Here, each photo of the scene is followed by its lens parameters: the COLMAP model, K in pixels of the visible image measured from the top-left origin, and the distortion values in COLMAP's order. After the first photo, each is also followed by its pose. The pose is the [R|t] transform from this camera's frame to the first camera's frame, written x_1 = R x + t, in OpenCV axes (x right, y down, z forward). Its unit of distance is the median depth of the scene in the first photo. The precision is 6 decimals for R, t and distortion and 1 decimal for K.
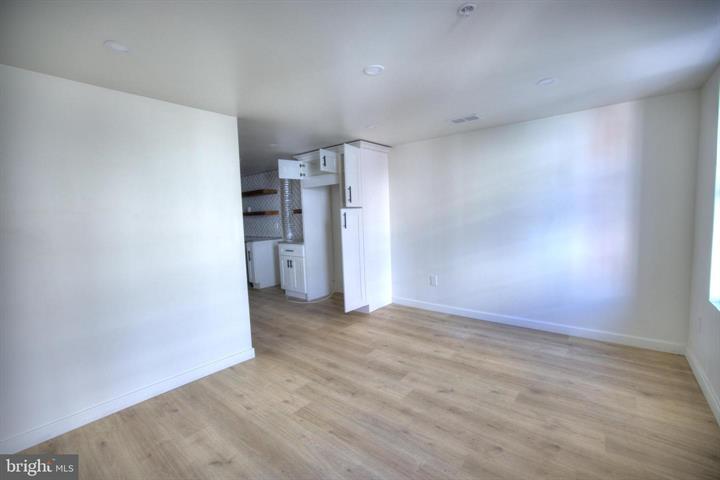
lens RADIAL K [[314.2, 0, 365.6], [0, 314.2, 232.9], [0, 0, 1]] dist [-0.011036, 0.000491]
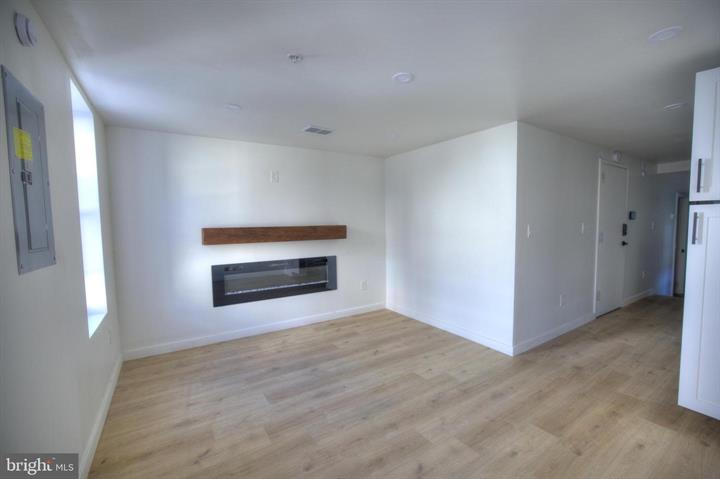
lens RADIAL K [[314.2, 0, 367.2], [0, 314.2, 243.5], [0, 0, 1]] dist [-0.011036, 0.000491]
pose [[-0.304660, 0.098690, -0.947334, 0.878791], [-0.031698, 0.993016, 0.113643, -0.083134], [0.951934, 0.064652, -0.299404, 1.023628]]
